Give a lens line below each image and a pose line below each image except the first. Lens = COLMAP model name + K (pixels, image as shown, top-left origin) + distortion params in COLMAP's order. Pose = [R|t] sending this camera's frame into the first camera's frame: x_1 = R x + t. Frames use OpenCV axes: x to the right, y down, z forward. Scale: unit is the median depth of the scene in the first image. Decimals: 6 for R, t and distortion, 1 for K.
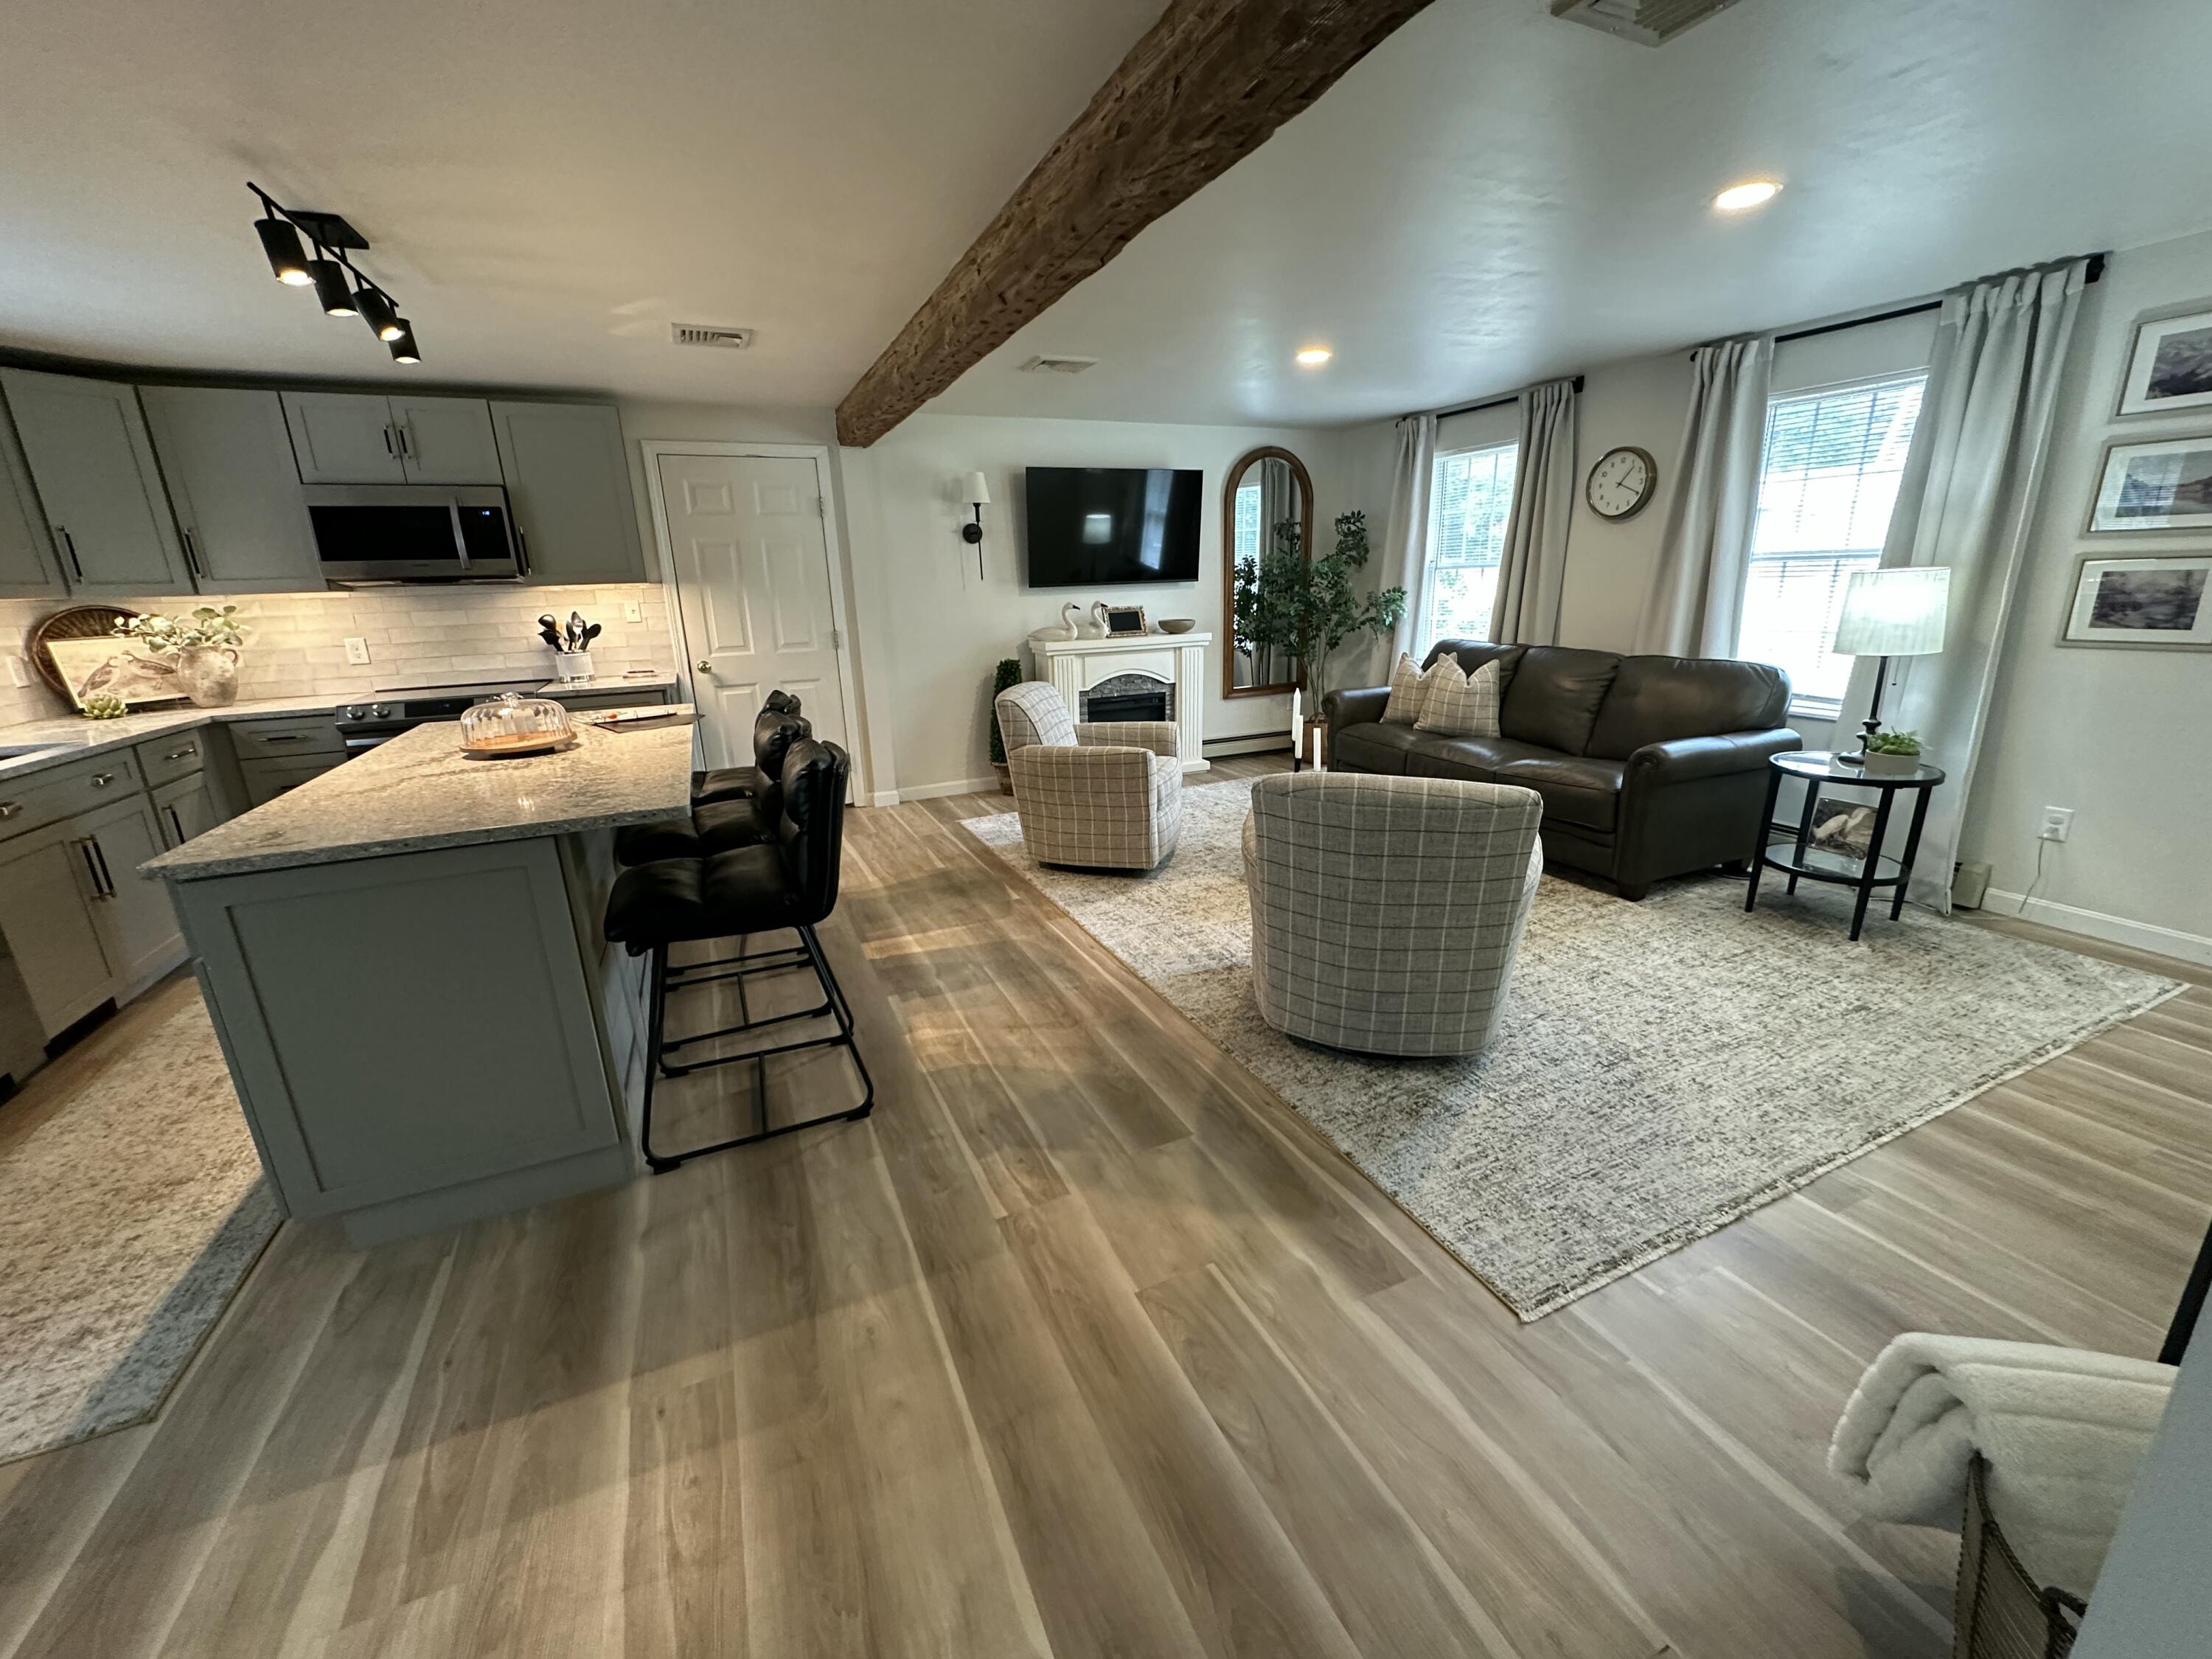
lens RADIAL K [[882.2, 0, 1106.1], [0, 882.2, 828.3], [0, 0, 1]] dist [-0.001939, 0.000329]
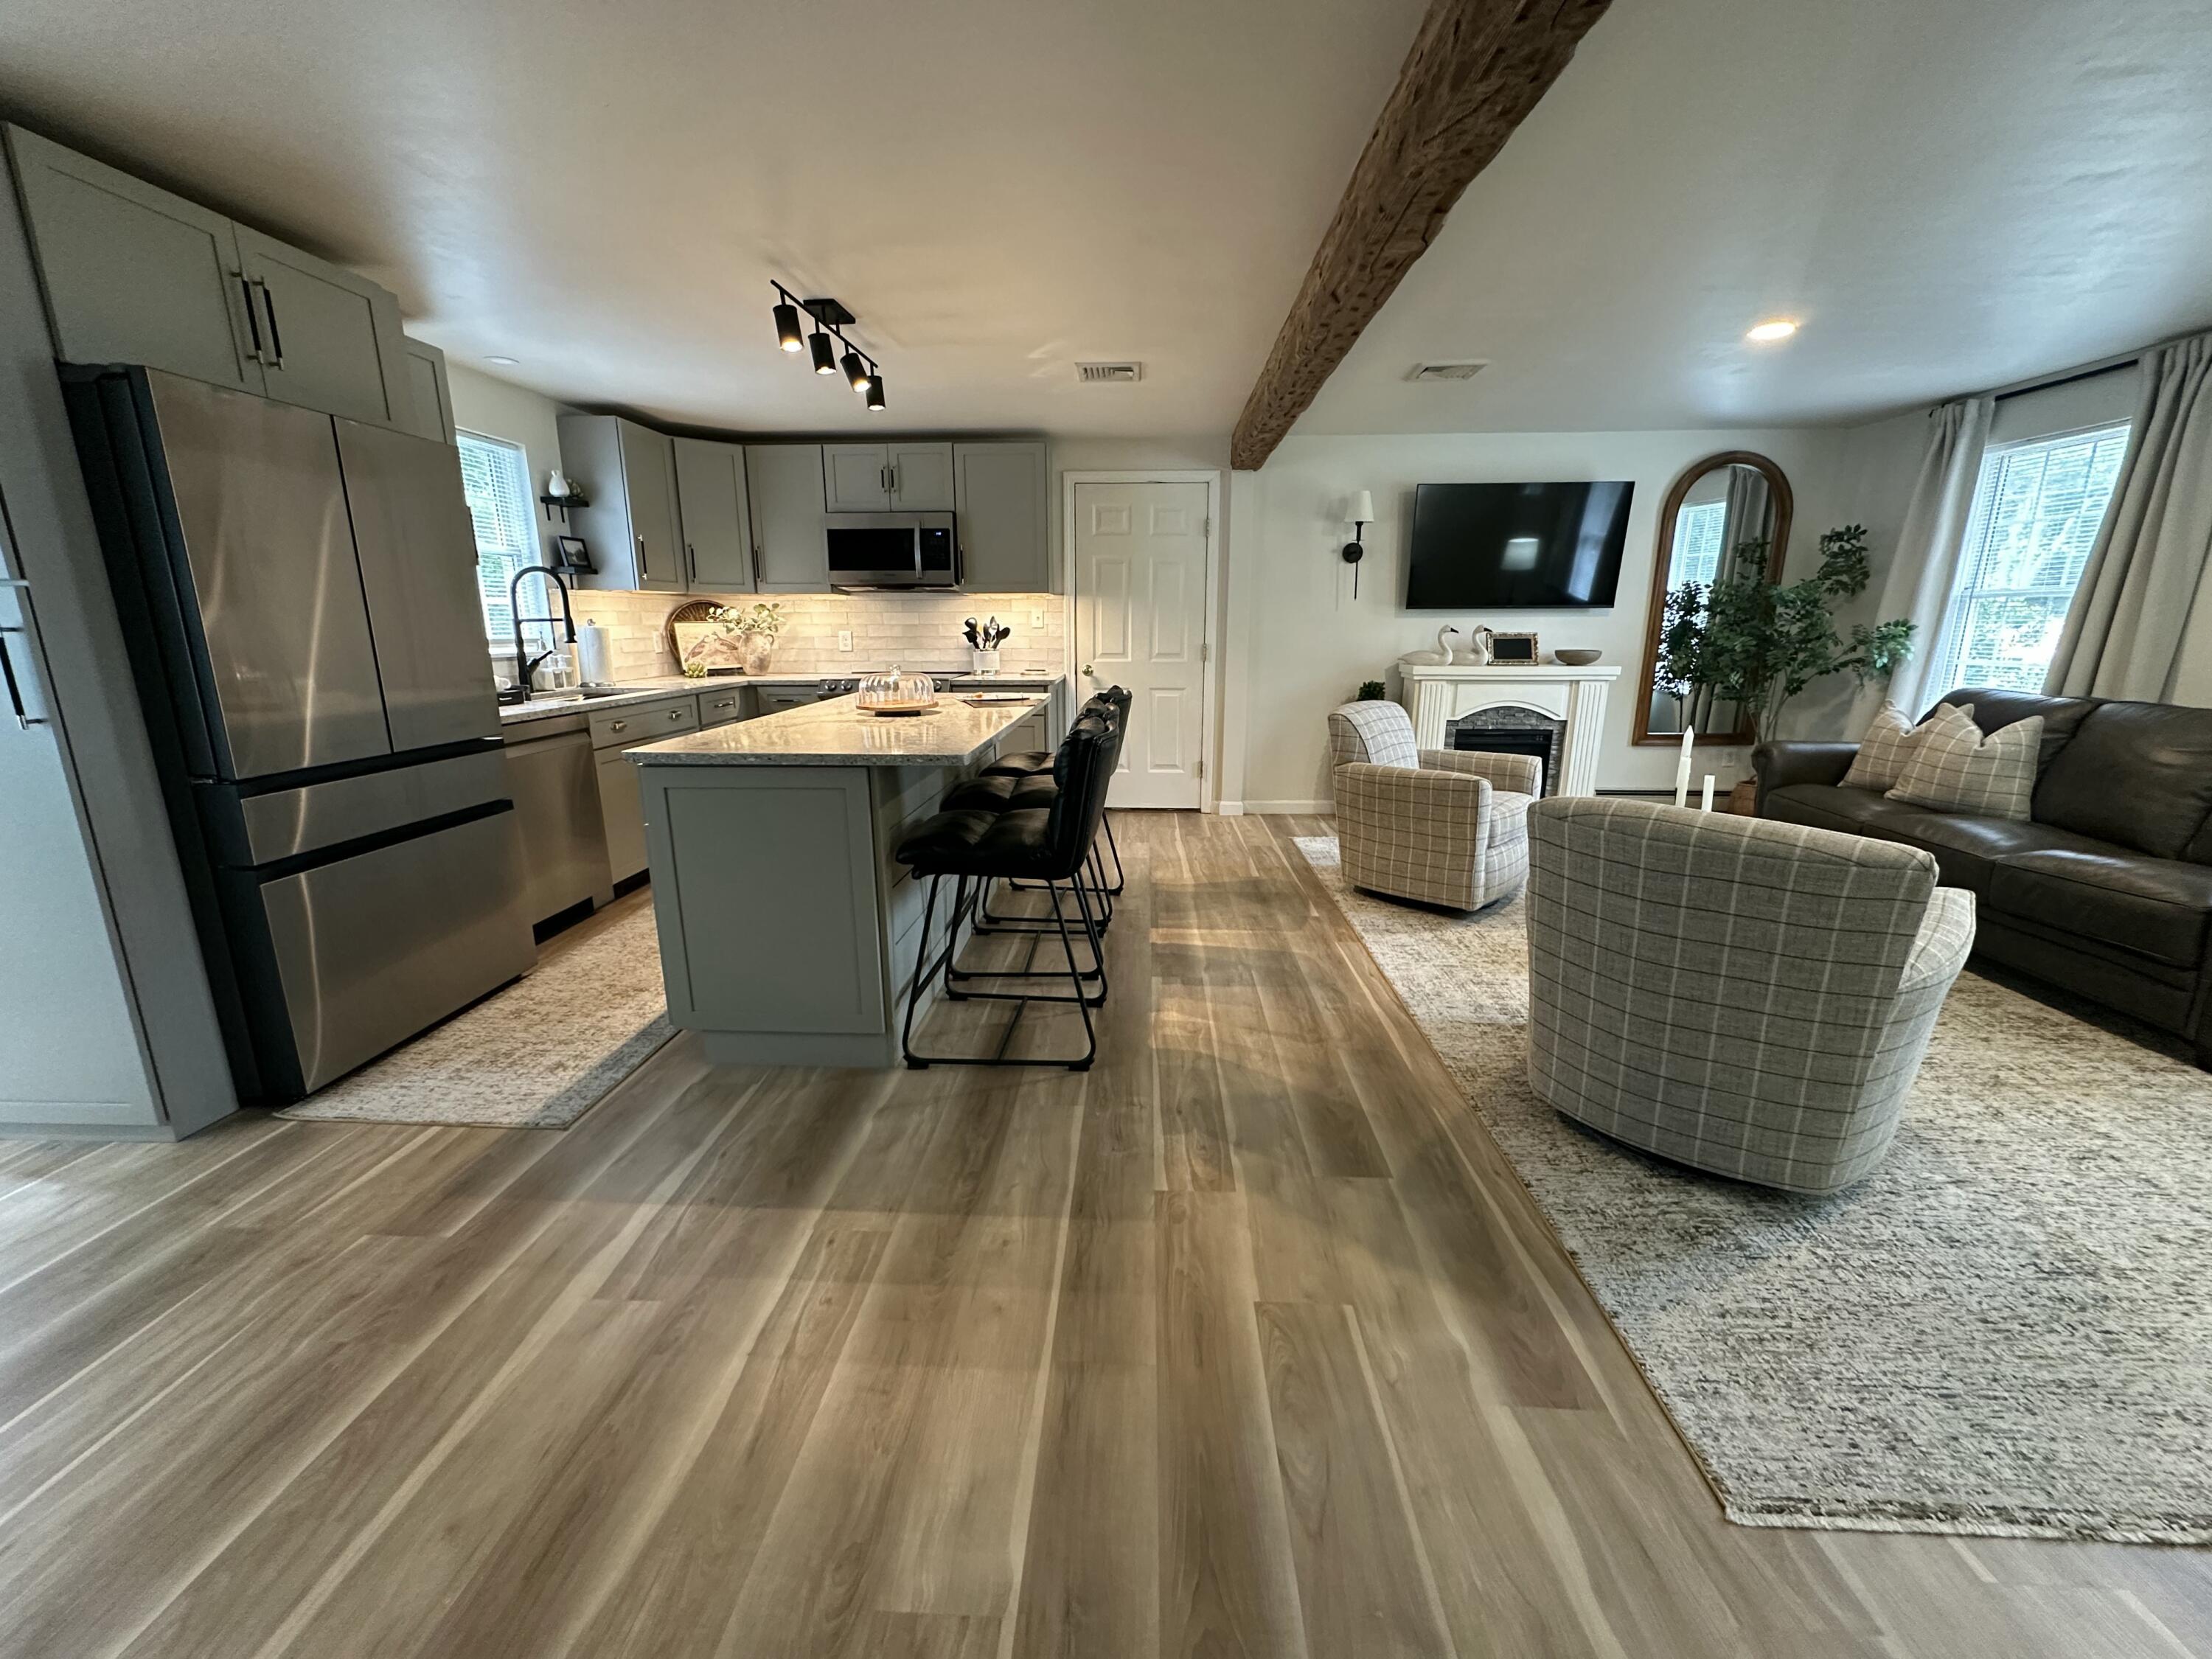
lens RADIAL K [[881.7, 0, 1104.3], [0, 881.7, 828.0], [0, 0, 1]] dist [-0.002071, 0.000254]
pose [[0.888887, 0.131476, -0.438856, 0.115140], [-0.149003, 0.988821, -0.005563, 0.026332], [0.433219, 0.070336, 0.898540, 0.022256]]
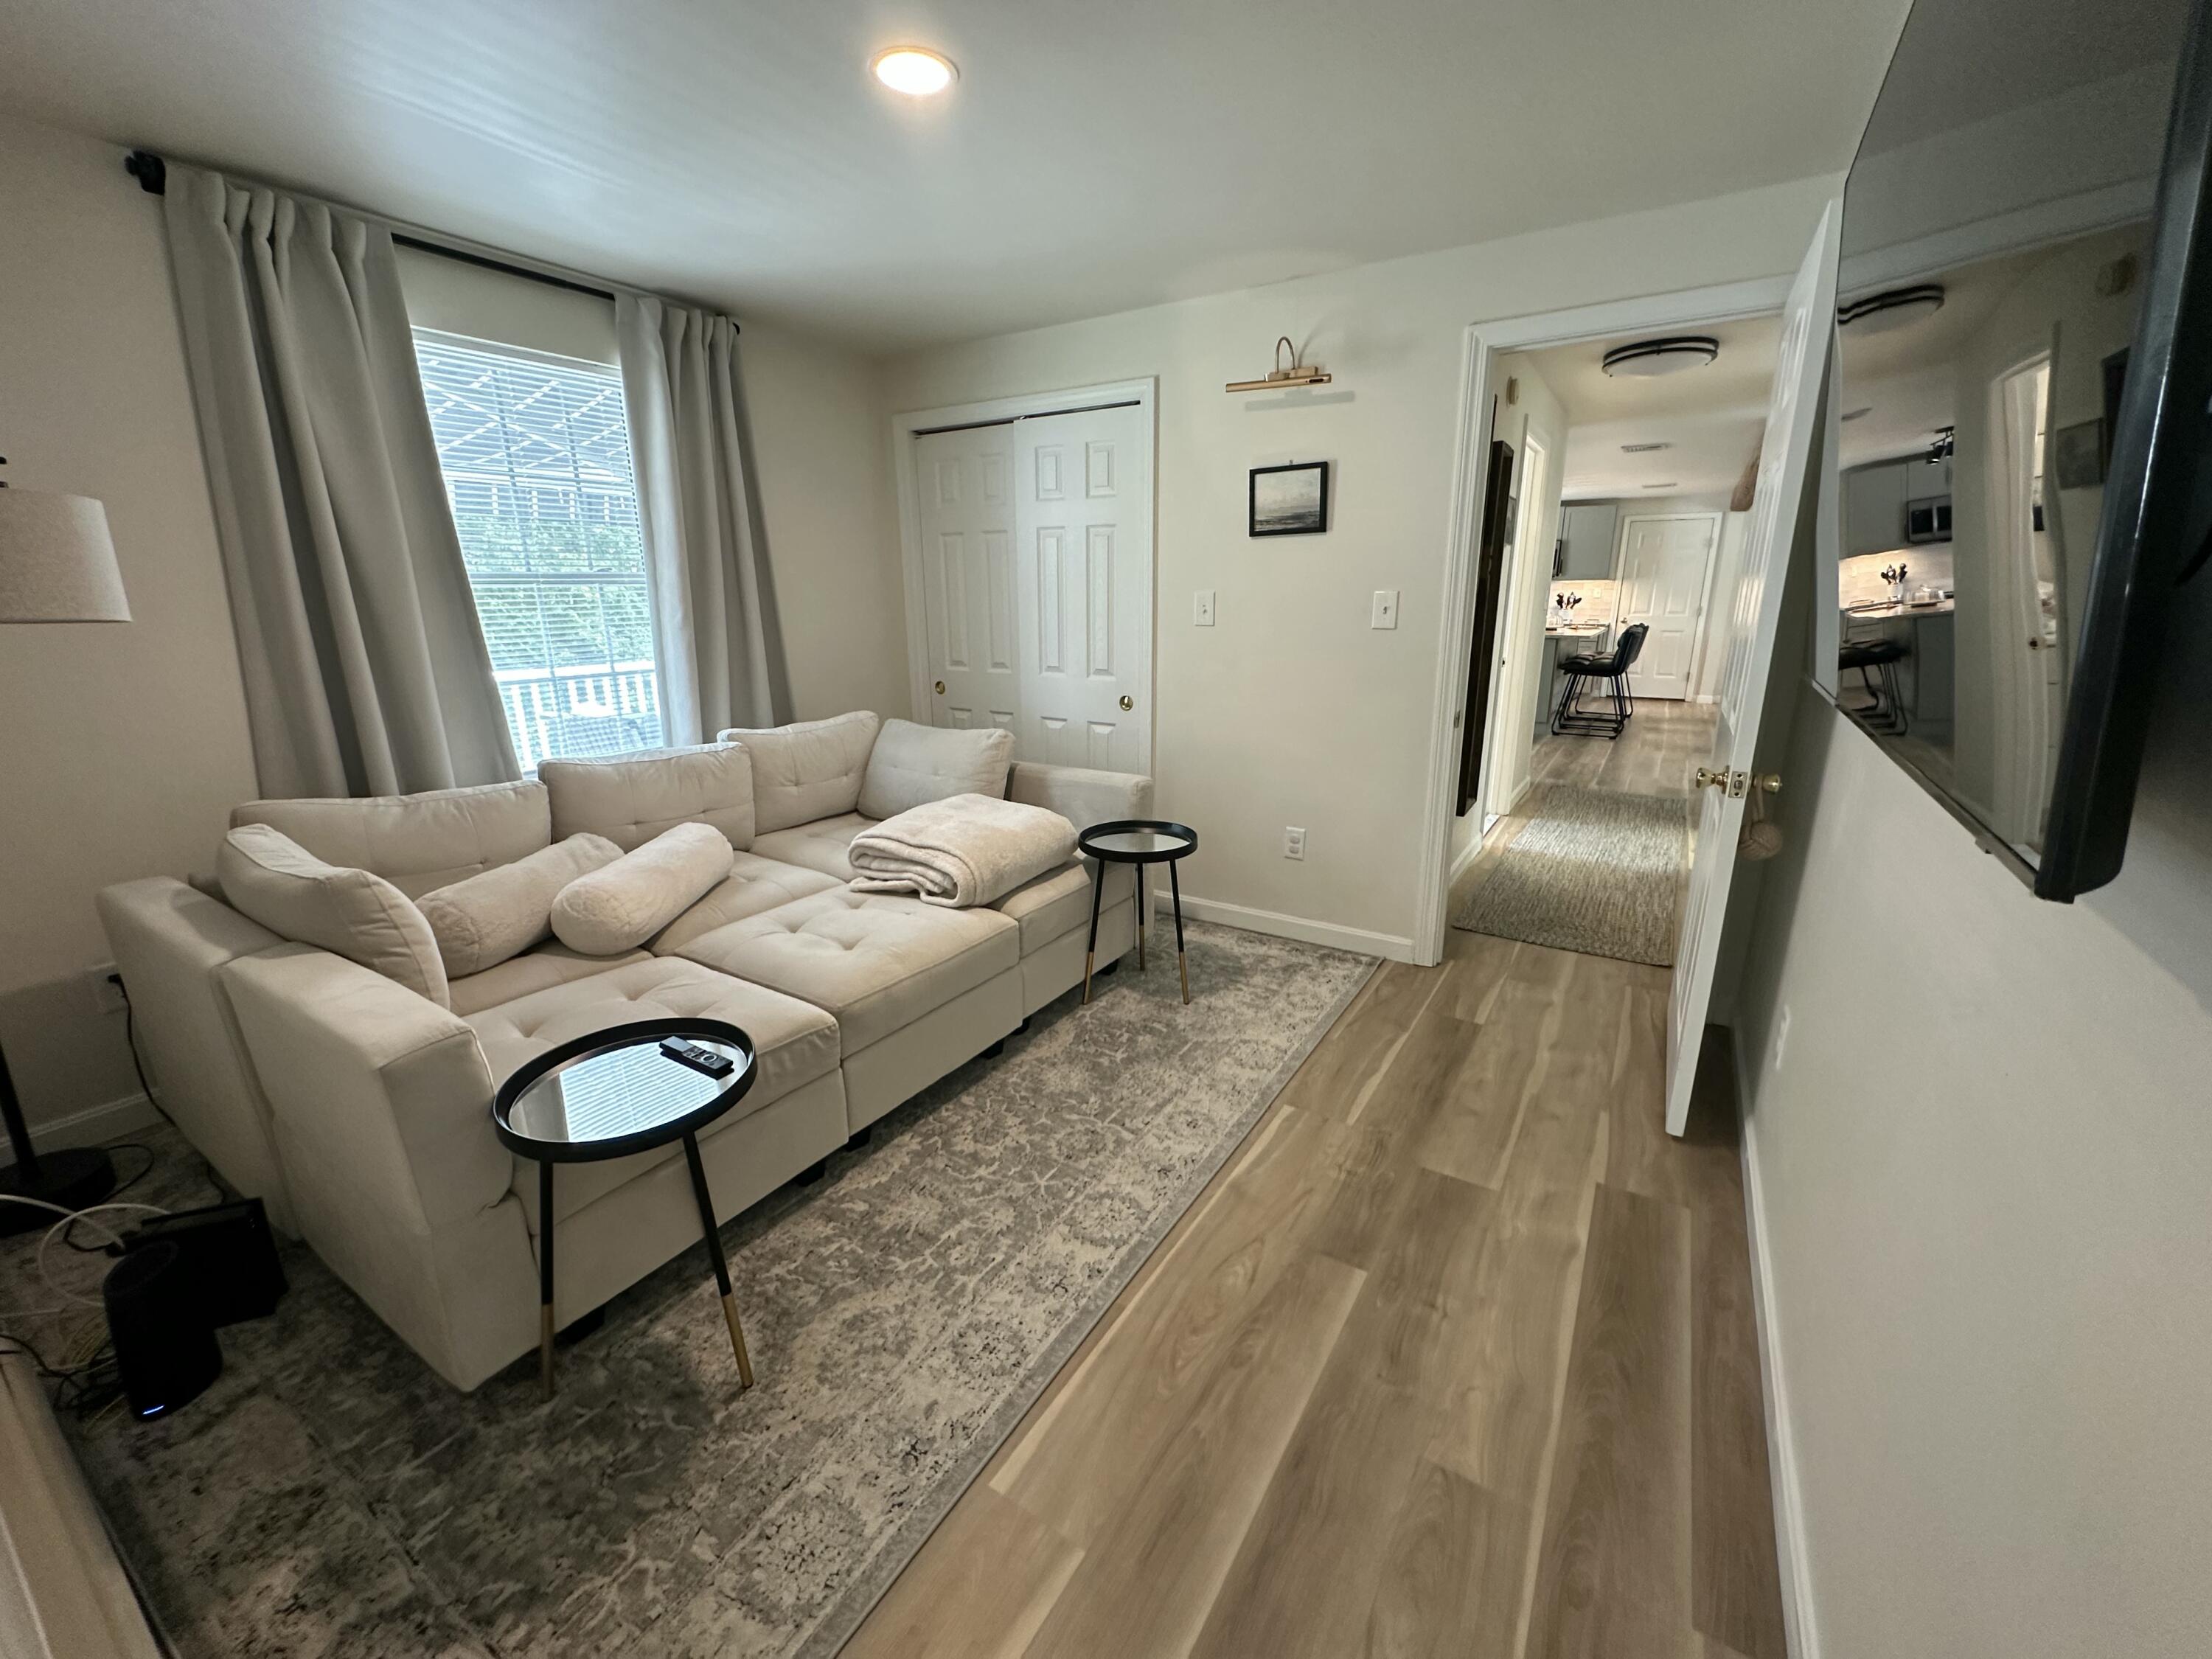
lens RADIAL K [[882.2, 0, 1106.1], [0, 882.2, 828.3], [0, 0, 1]] dist [-0.001939, 0.000329]
pose [[0.549200, 0.244101, -0.799246, 0.938995], [-0.236685, 0.962664, 0.131373, 0.436960], [0.801473, 0.117019, 0.586470, -1.639086]]
